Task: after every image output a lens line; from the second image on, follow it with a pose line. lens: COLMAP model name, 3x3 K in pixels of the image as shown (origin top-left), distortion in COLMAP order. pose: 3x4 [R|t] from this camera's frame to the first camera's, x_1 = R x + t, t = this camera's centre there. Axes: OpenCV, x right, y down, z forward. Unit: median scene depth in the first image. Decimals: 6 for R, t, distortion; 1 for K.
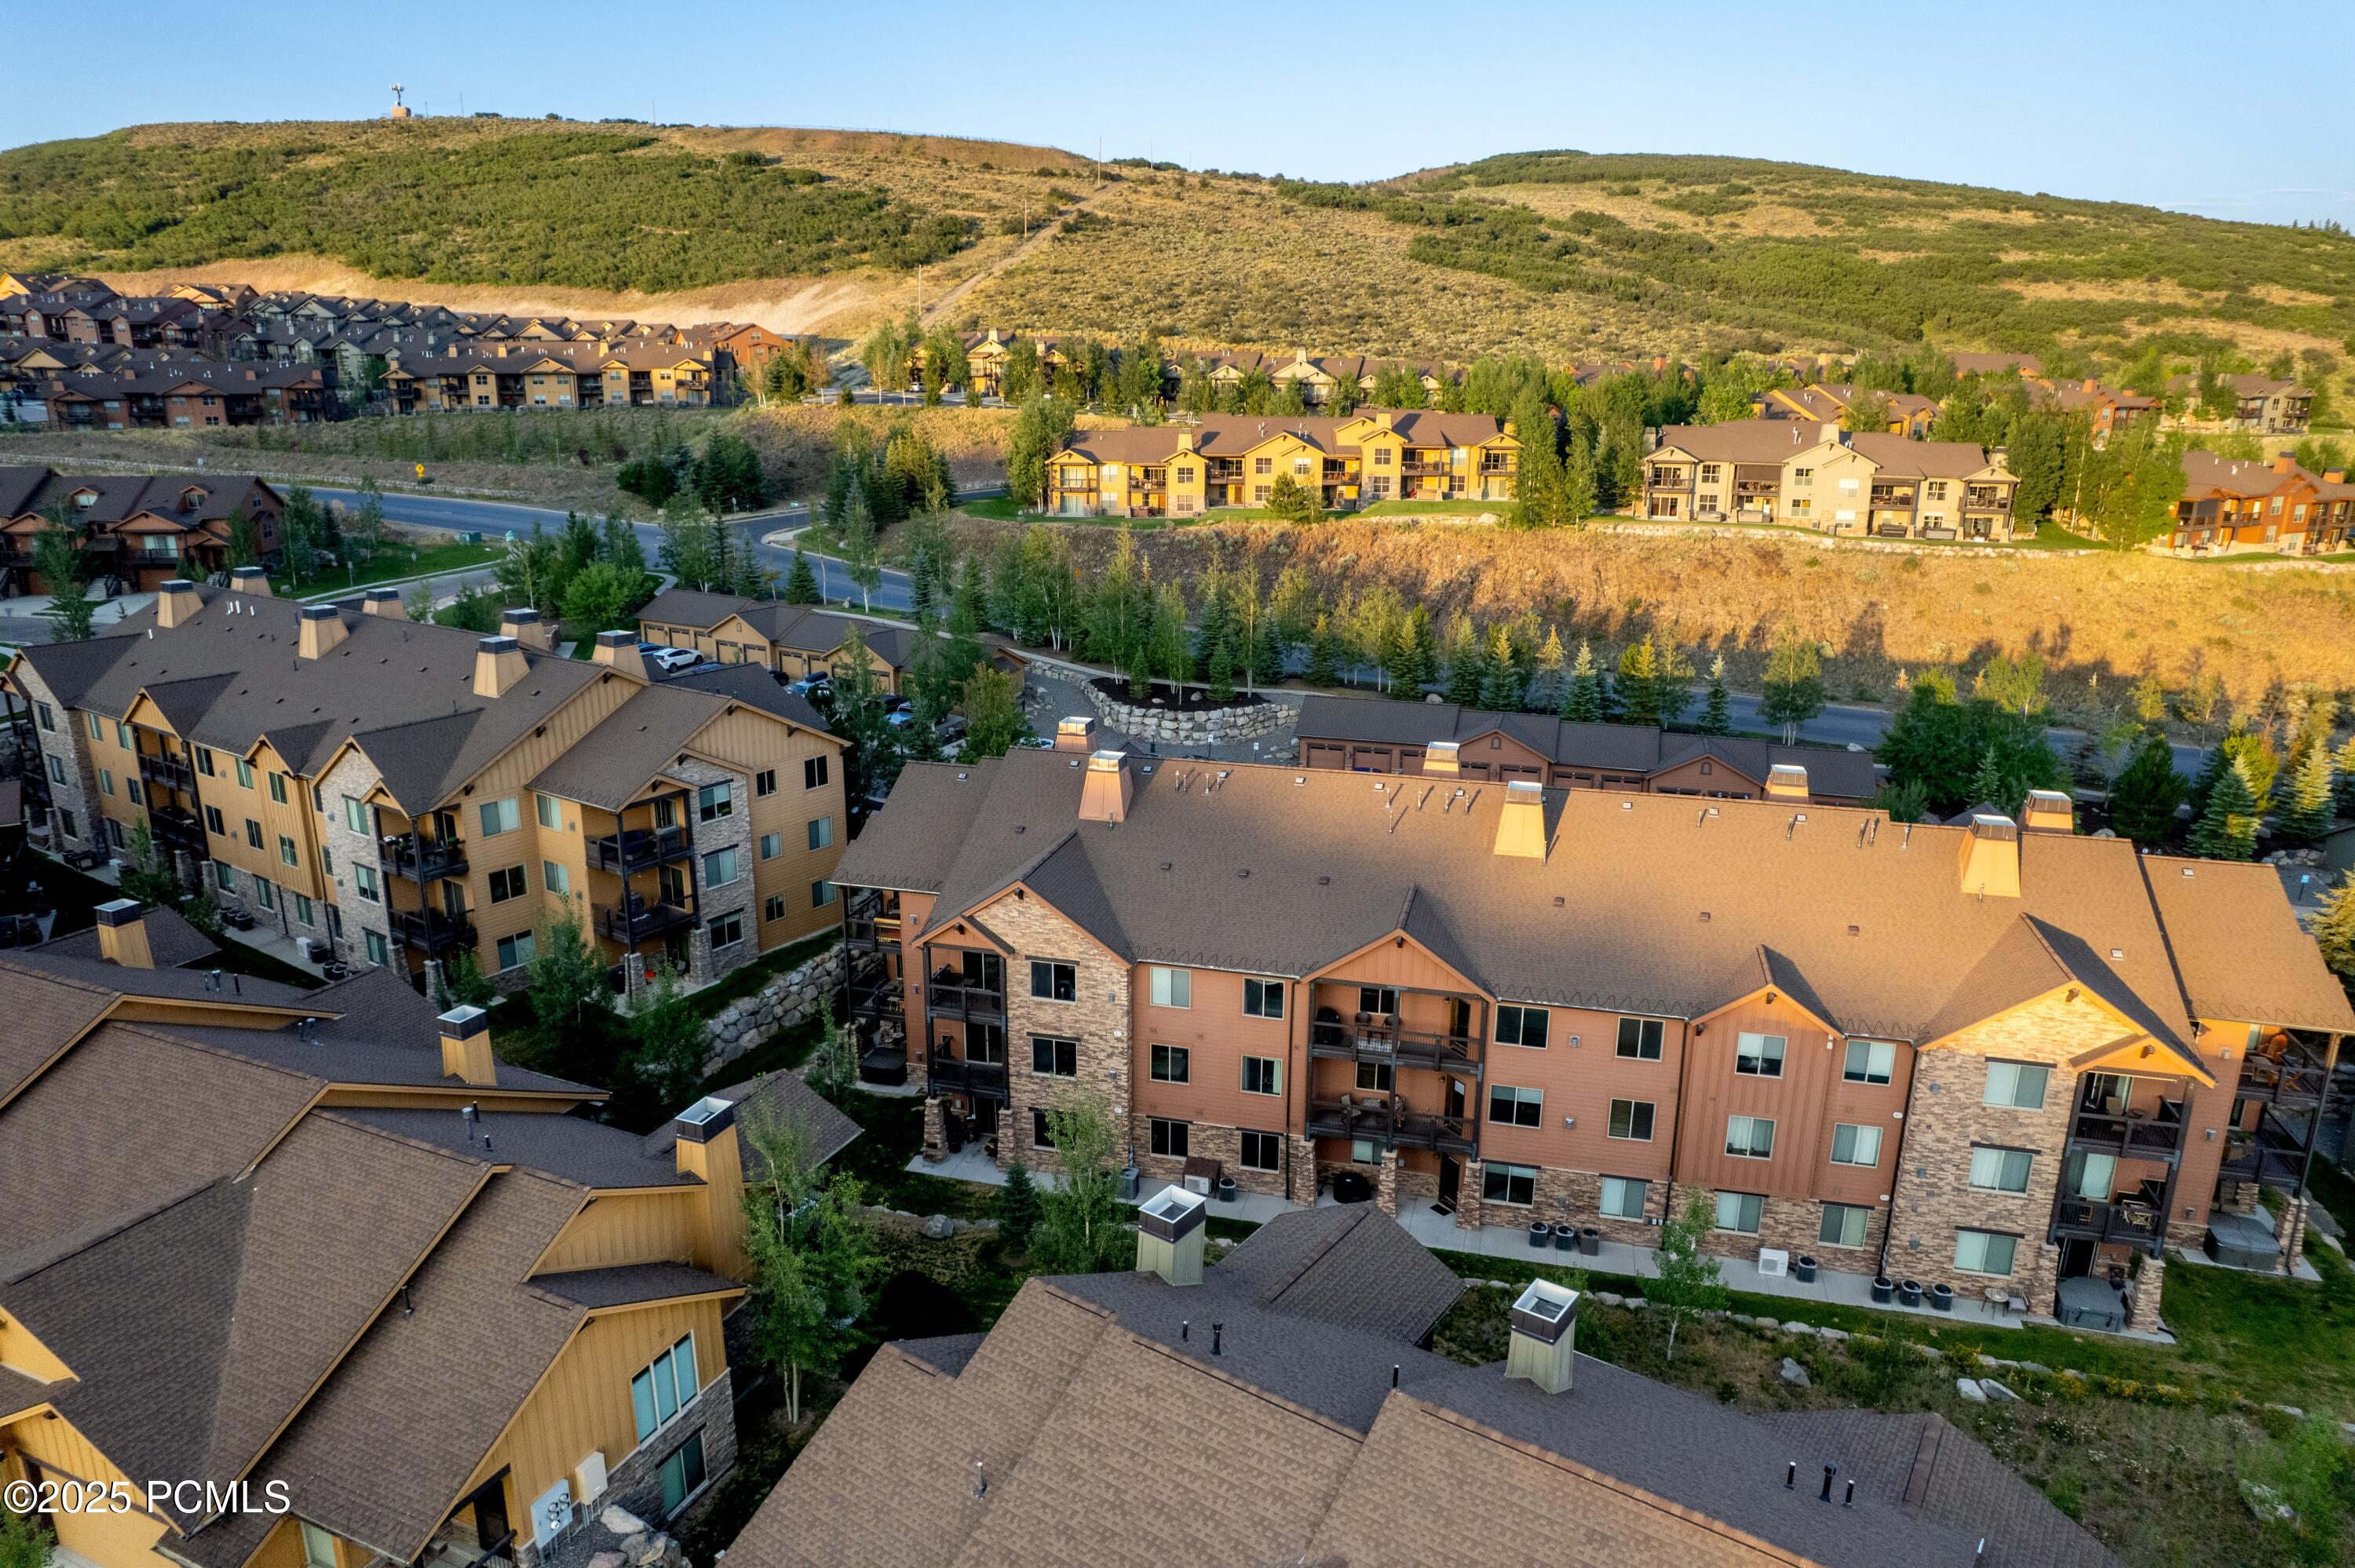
lens RADIAL K [[1512.7, 0, 1169.3], [0, 1512.7, 779.1], [0, 0, 1]] dist [-0.072221, 0.061429]
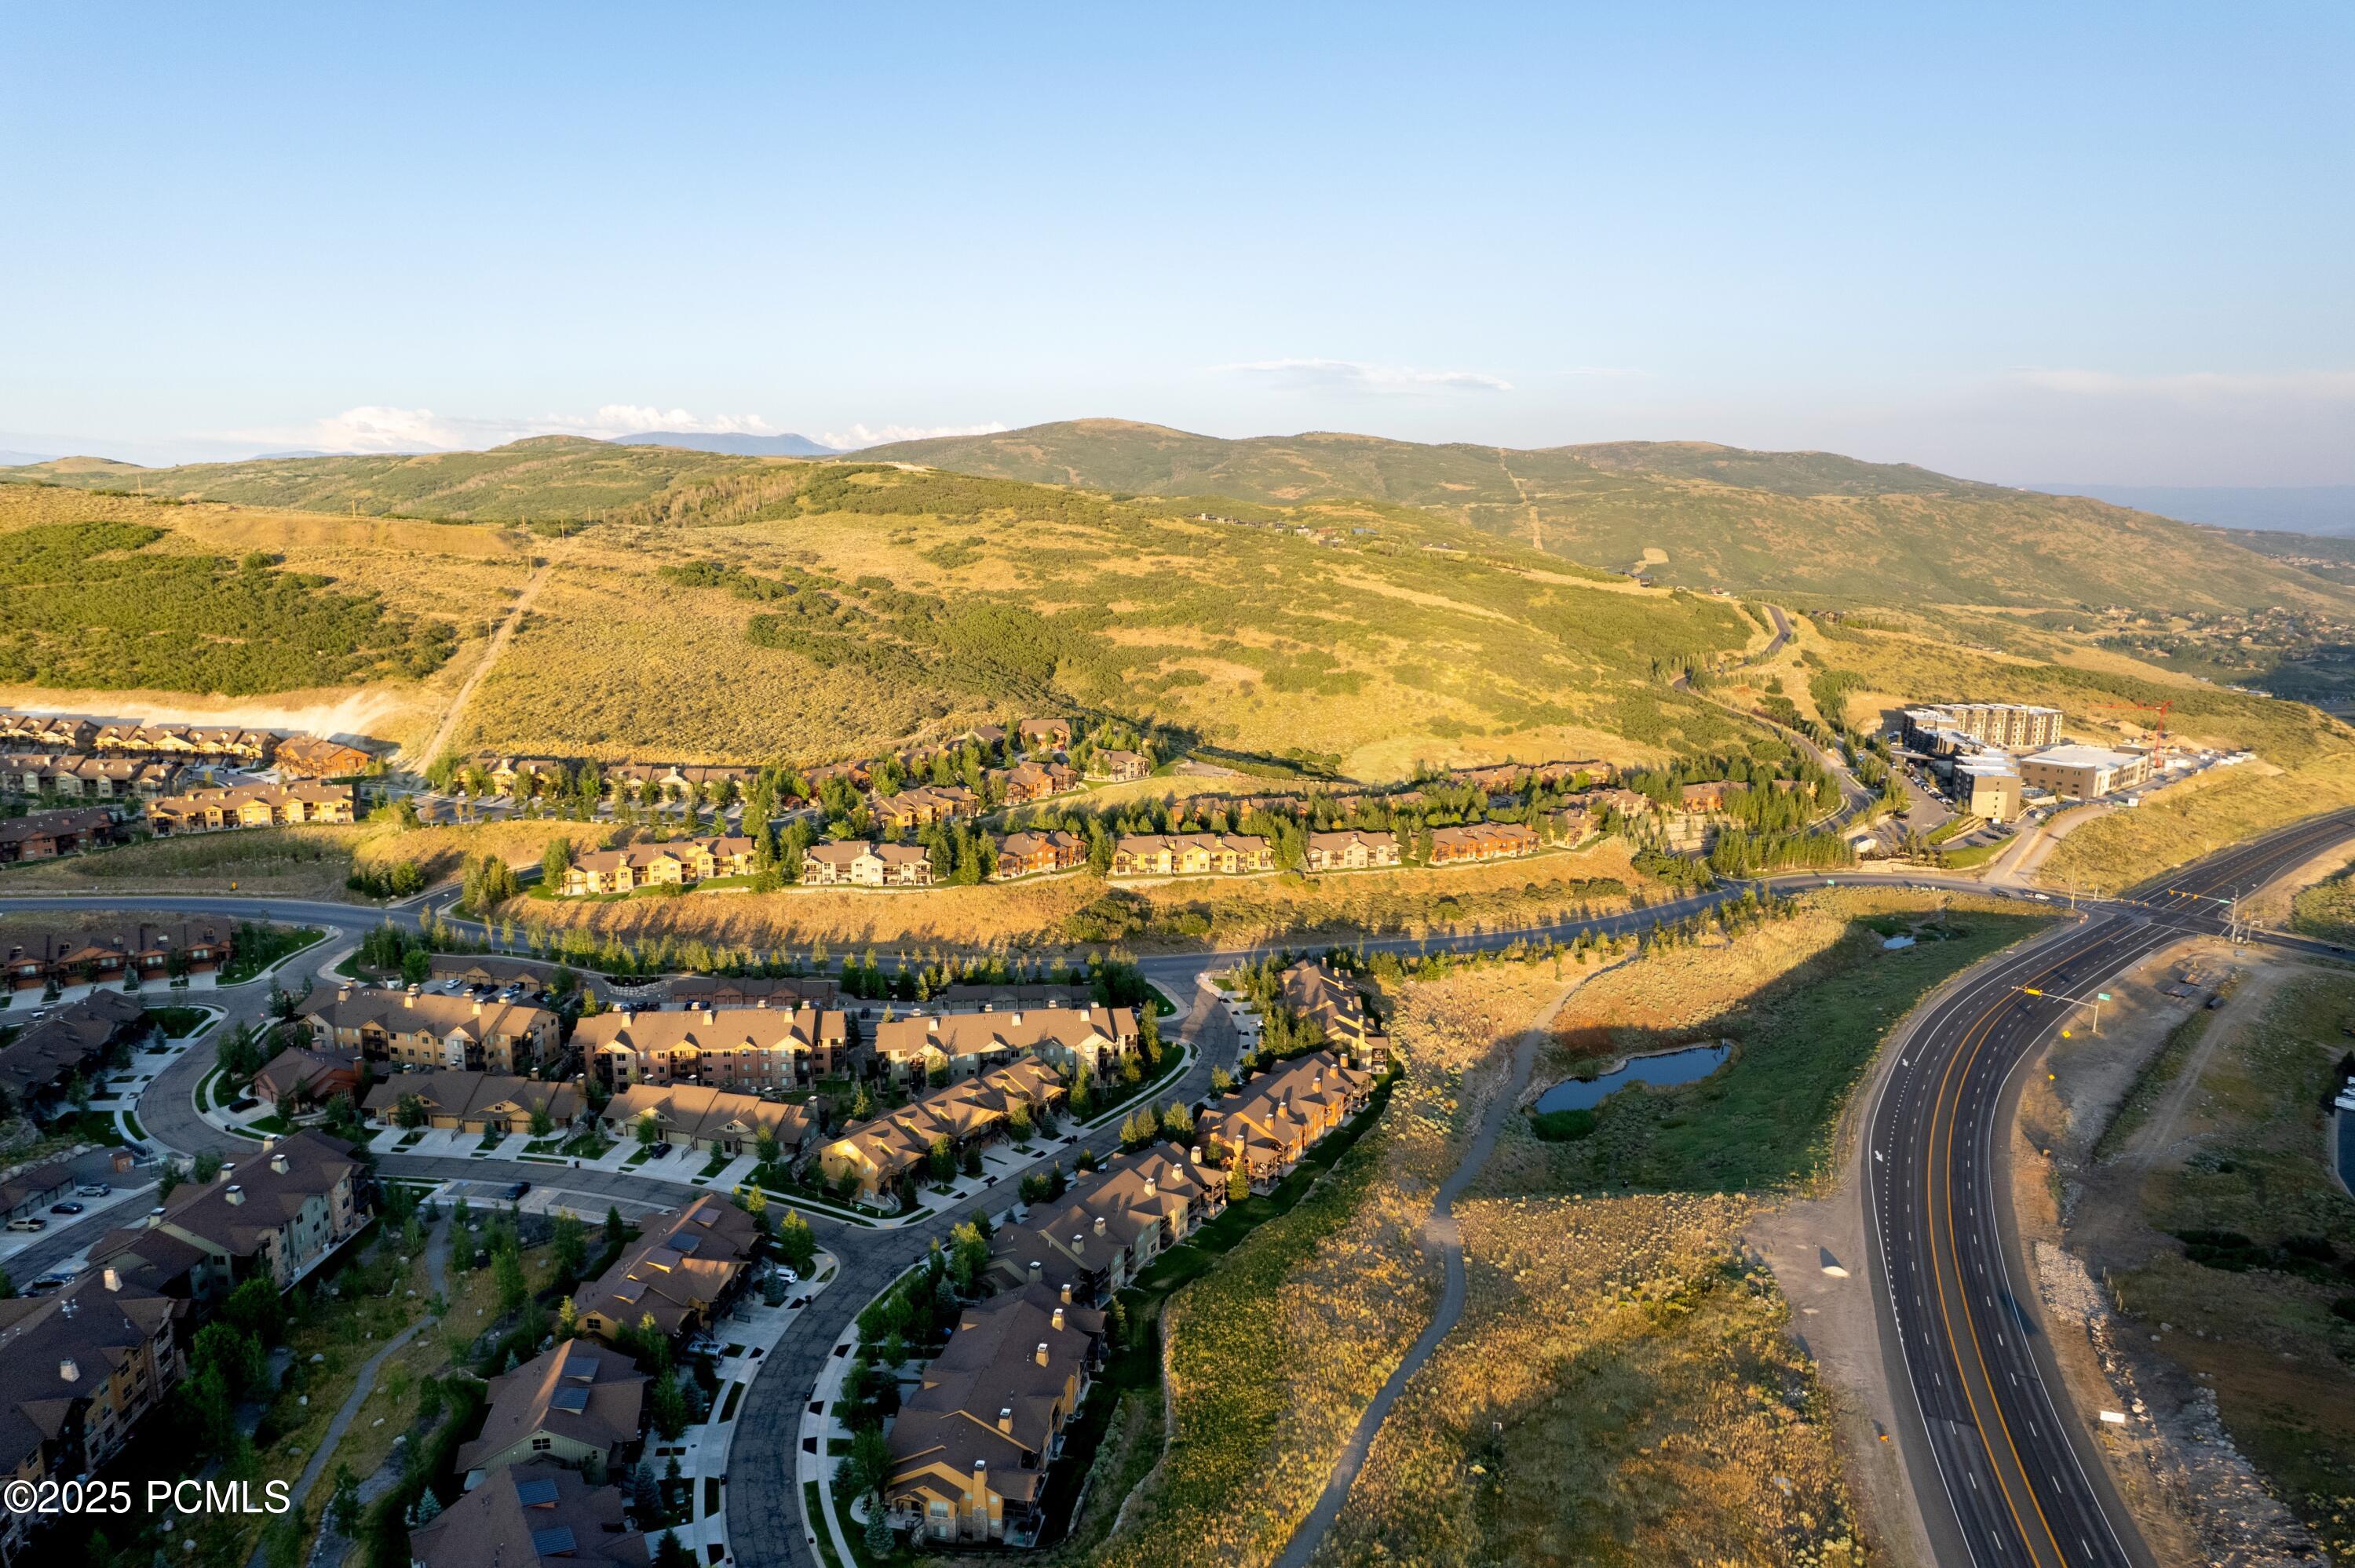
lens RADIAL K [[1512.7, 0, 1182.7], [0, 1512.7, 788.5], [0, 0, 1]] dist [-0.072221, 0.061429]
pose [[0.924431, -0.064850, 0.375795, -0.057101], [0.094706, 0.993603, -0.061507, -0.103939], [-0.369402, 0.092449, 0.924660, -1.633366]]
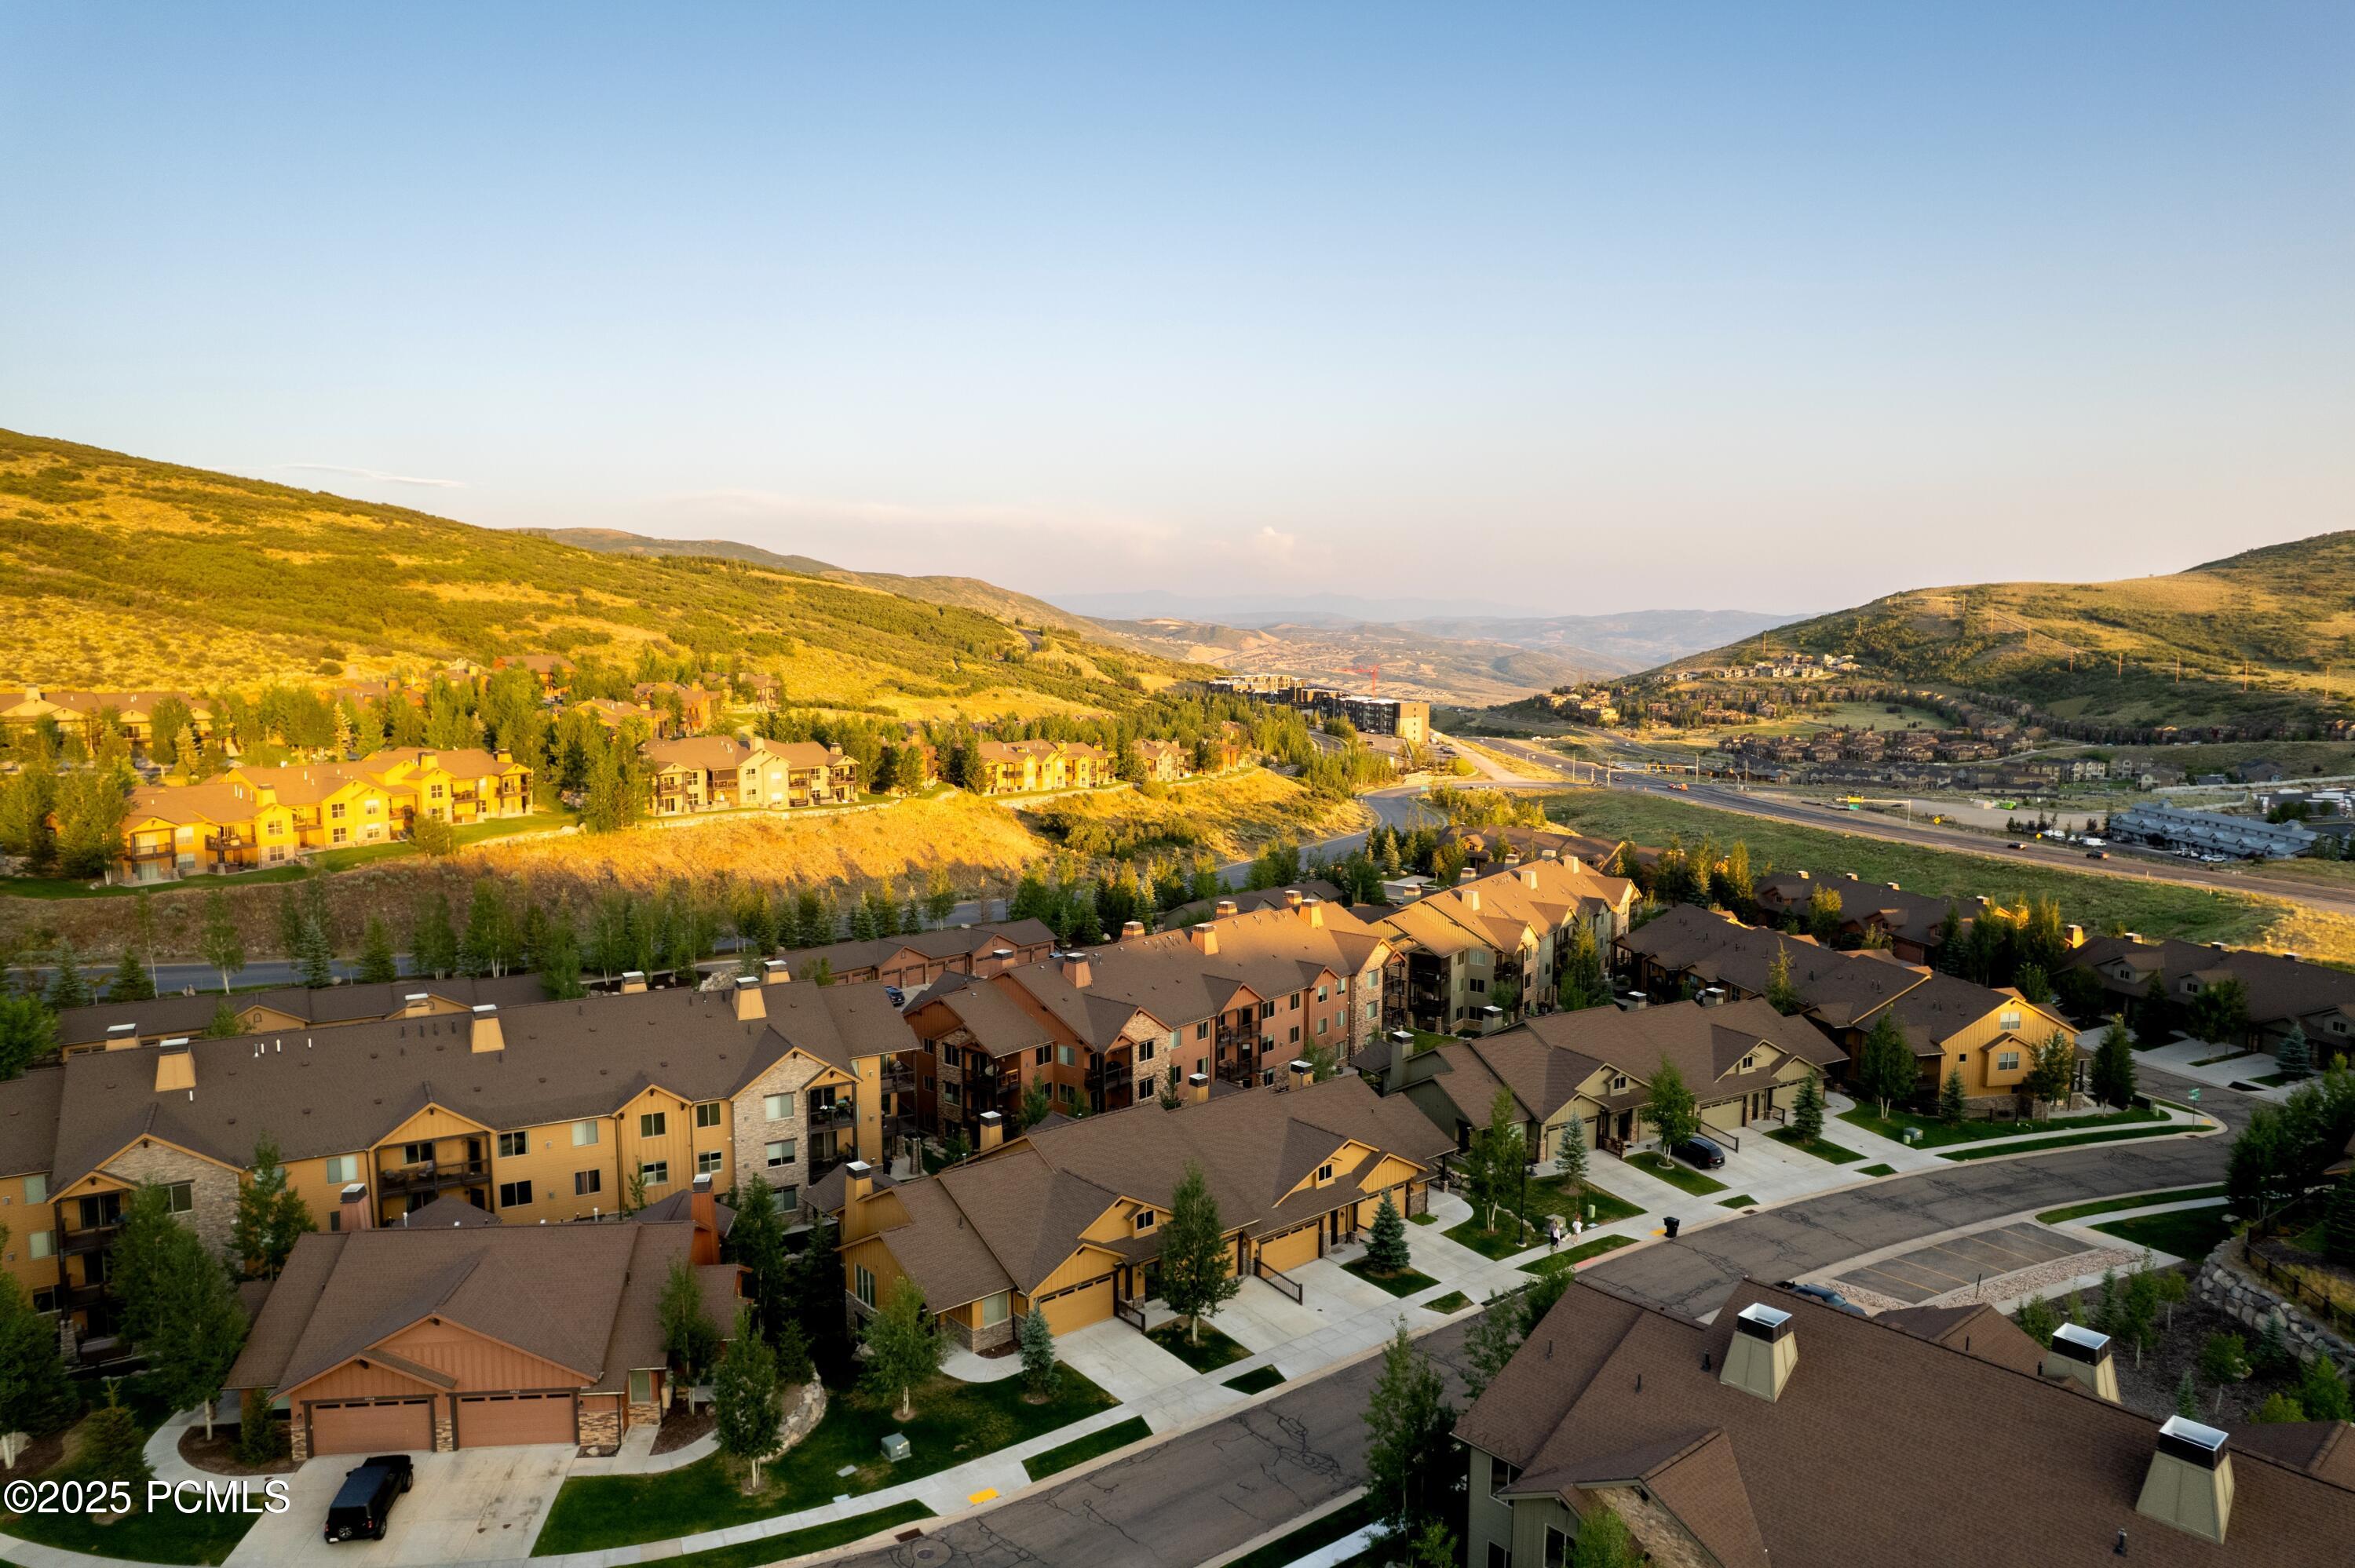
lens RADIAL K [[1512.7, 0, 1184.8], [0, 1512.7, 776.5], [0, 0, 1]] dist [-0.072221, 0.061429]
pose [[0.428849, -0.093202, 0.898555, -0.648653], [0.240276, 0.970604, -0.014000, -0.067339], [-0.870836, 0.221905, 0.438637, -0.025869]]
